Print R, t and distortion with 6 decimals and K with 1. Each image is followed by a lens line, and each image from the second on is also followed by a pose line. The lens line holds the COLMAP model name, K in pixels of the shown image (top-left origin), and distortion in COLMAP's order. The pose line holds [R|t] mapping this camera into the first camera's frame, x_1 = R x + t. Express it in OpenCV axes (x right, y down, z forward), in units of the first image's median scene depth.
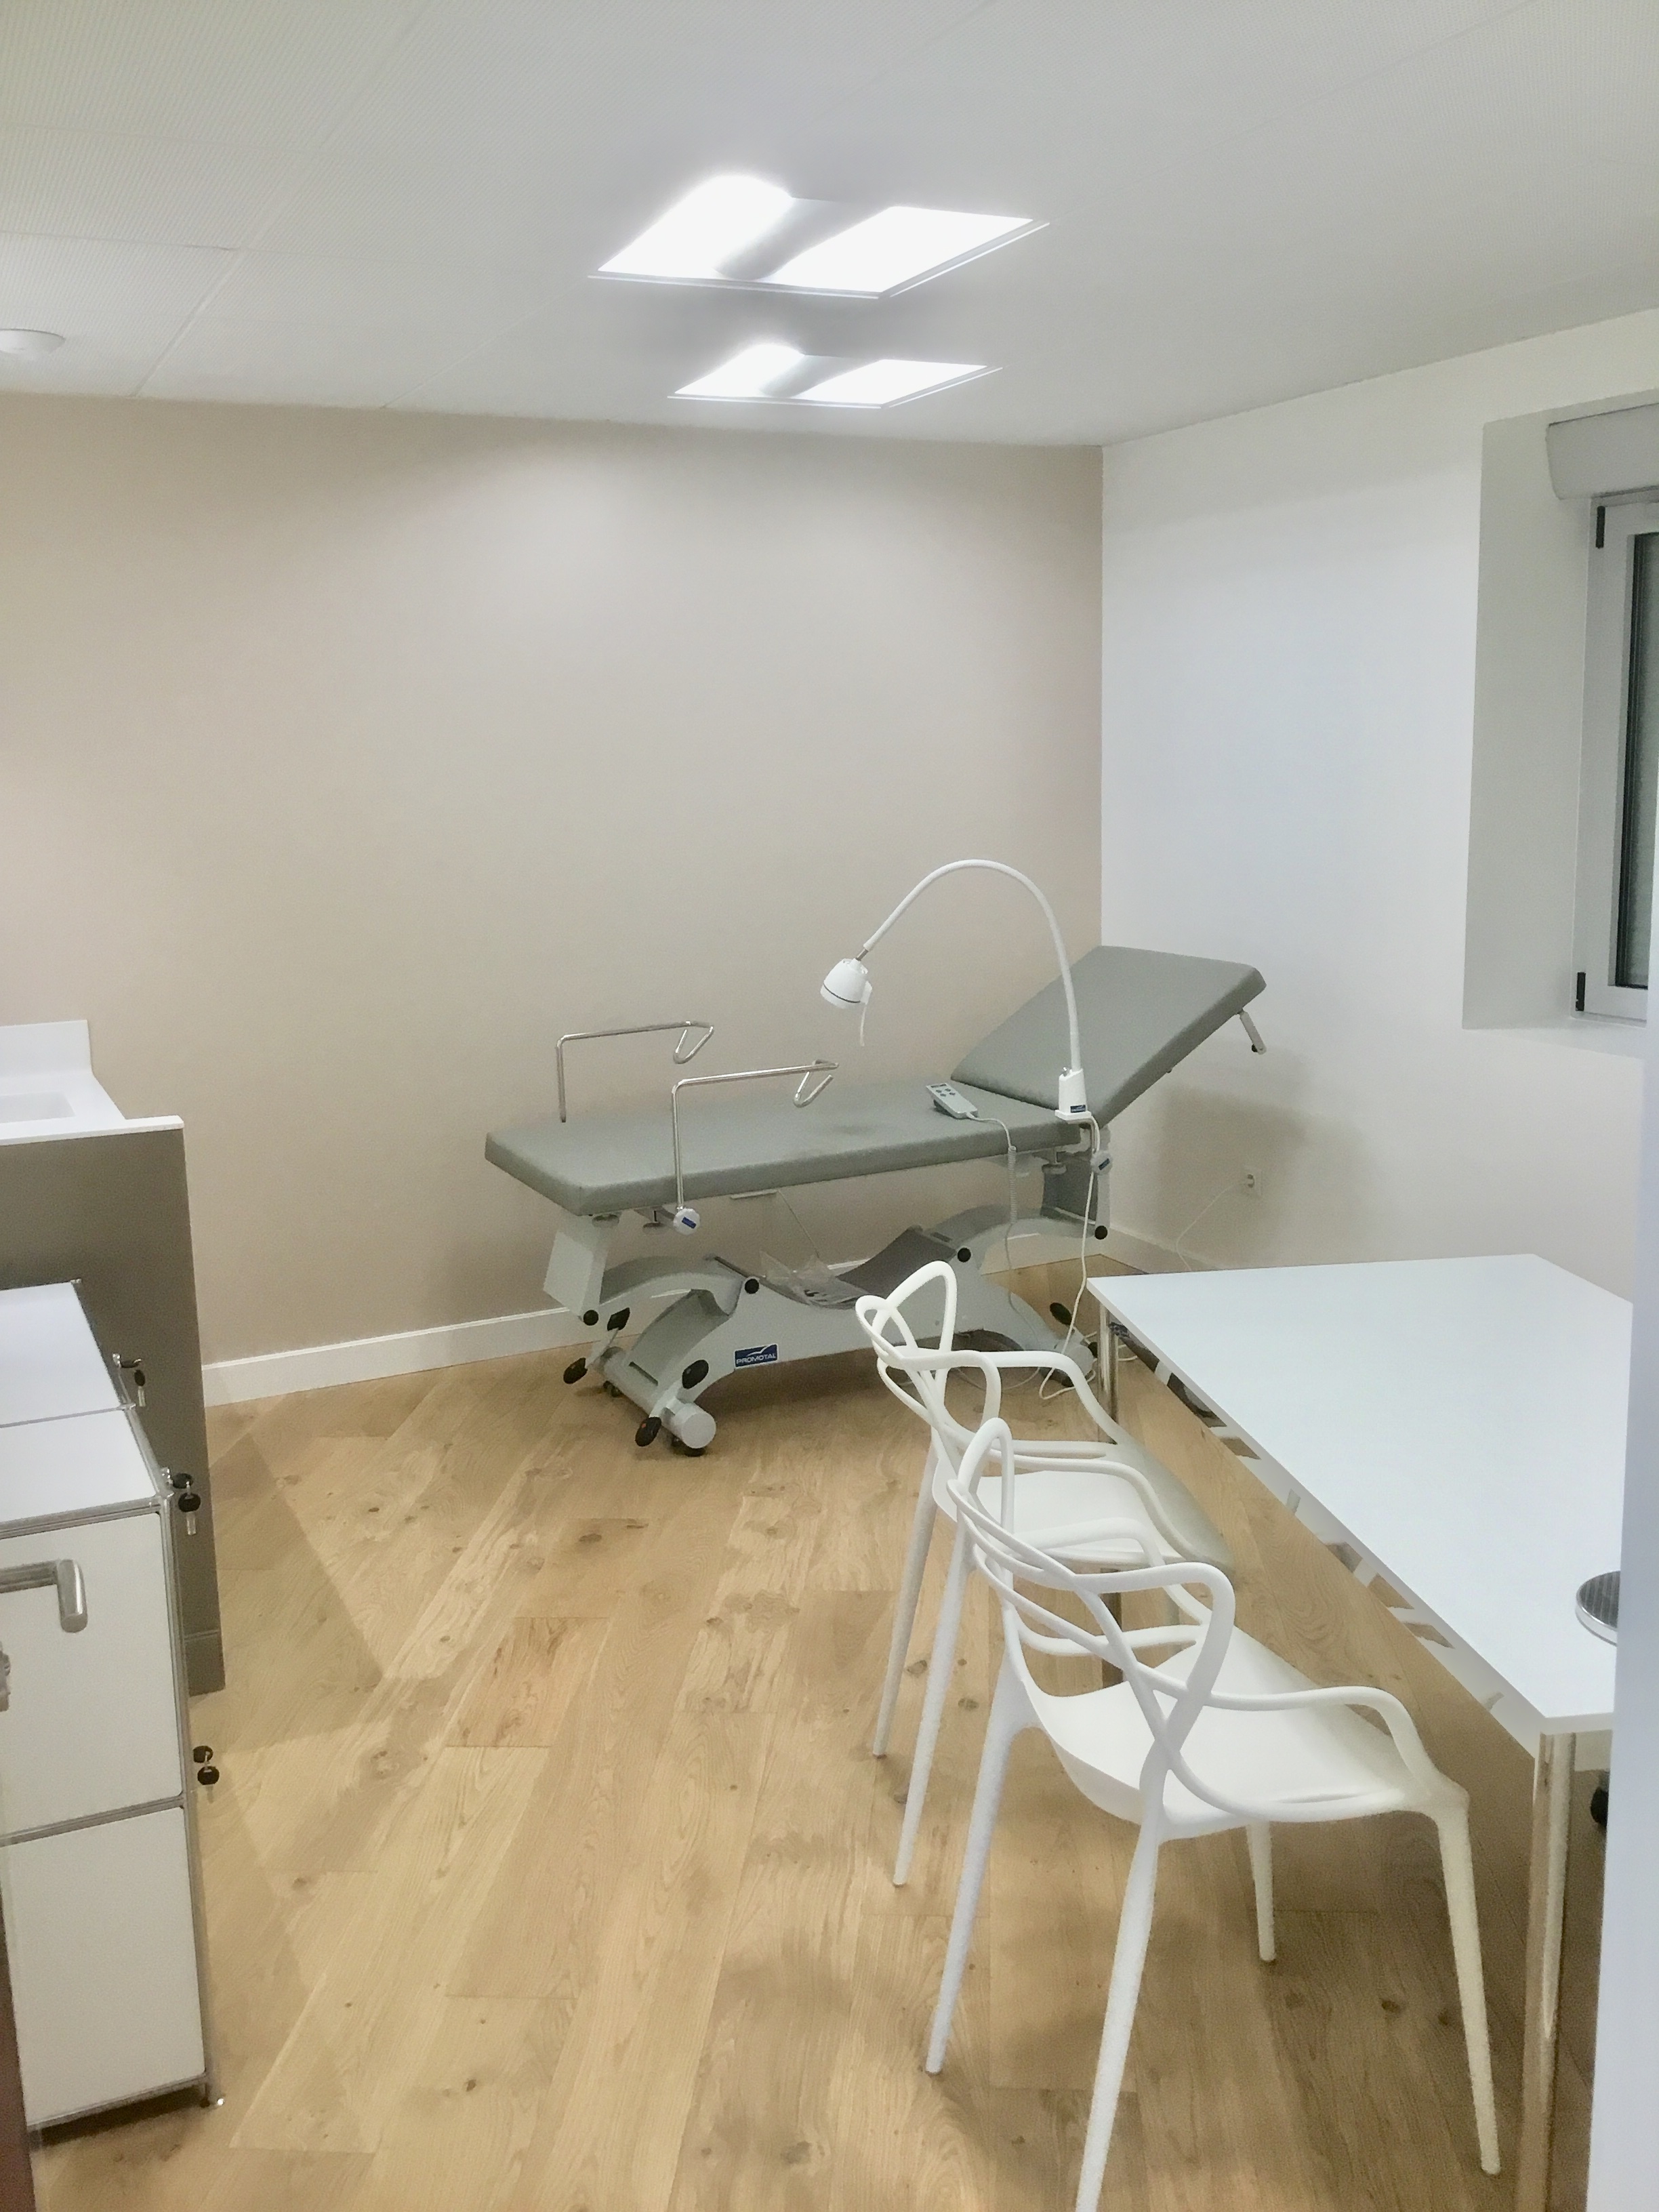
lens RADIAL K [[2055.5, 0, 829.5], [0, 2055.5, 1106.0], [0, 0, 1]] dist [0.094893, -0.148700]
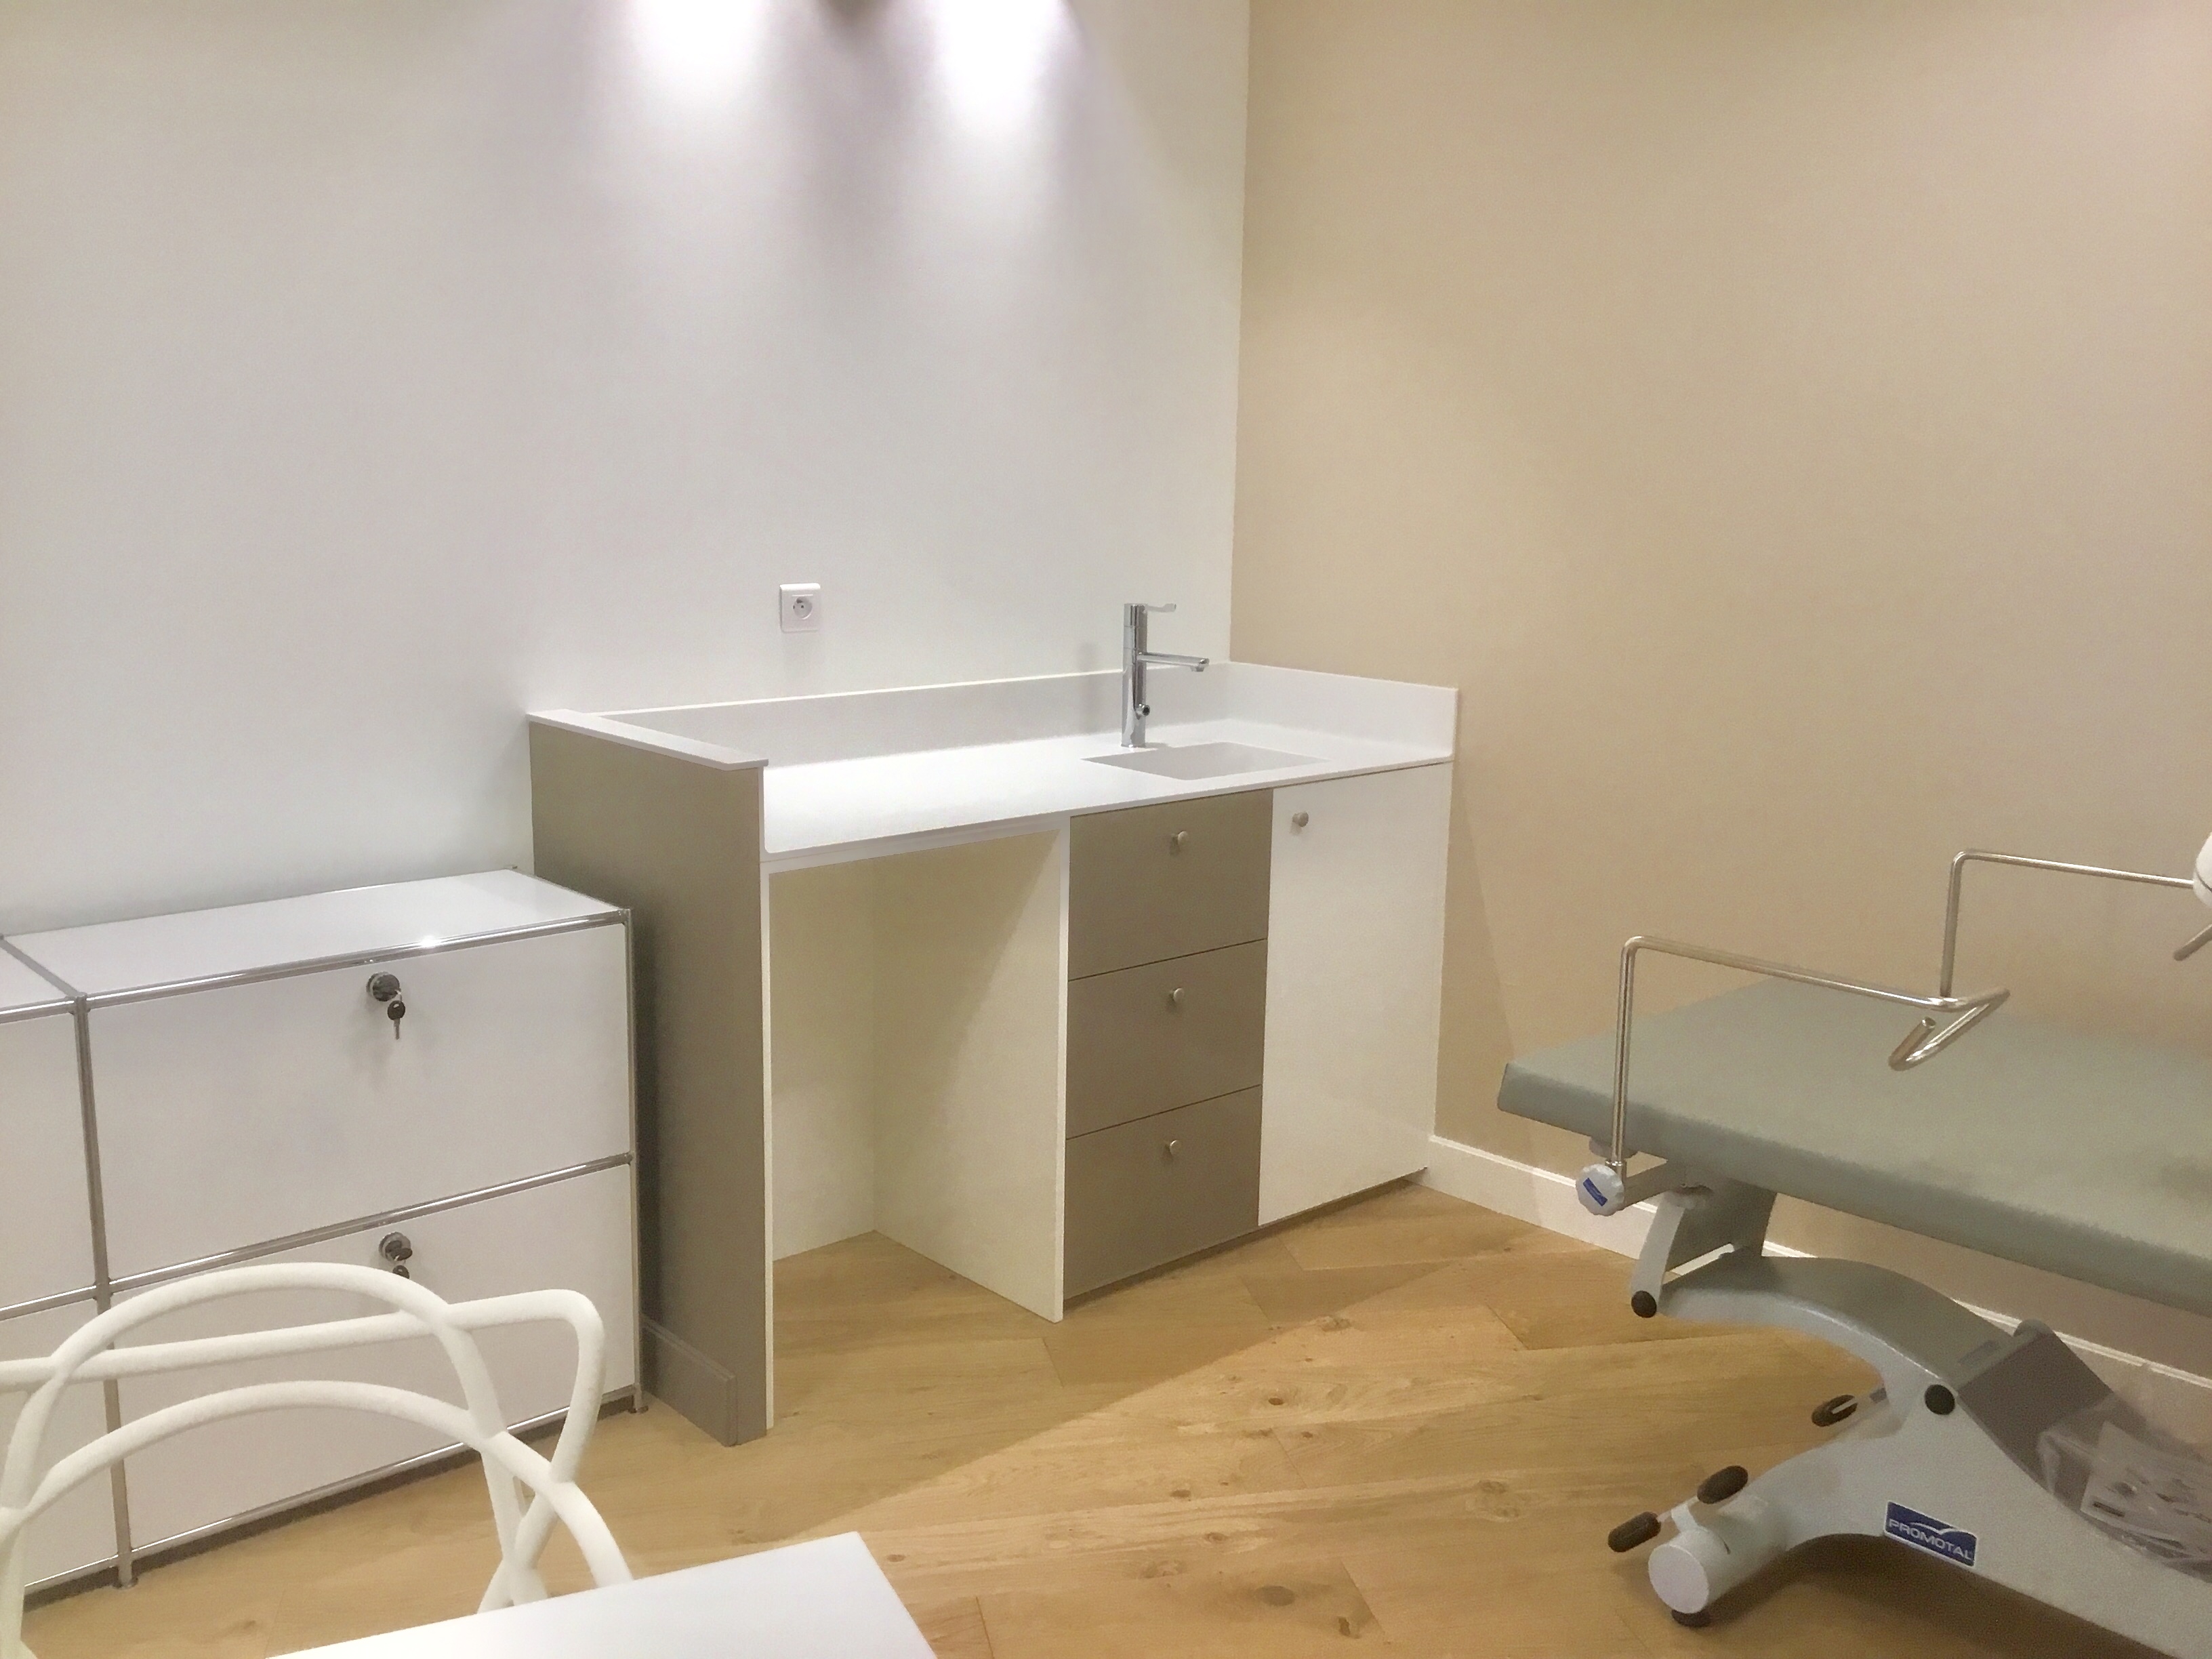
lens RADIAL K [[2055.5, 0, 1097.9], [0, 2055.5, 835.5], [0, 0, 1]] dist [0.094893, -0.148700]
pose [[0.291847, 0.217757, -0.931347, 0.381201], [-0.197809, 0.966429, 0.163973, -0.097301], [0.935787, 0.136374, 0.325124, 0.685209]]
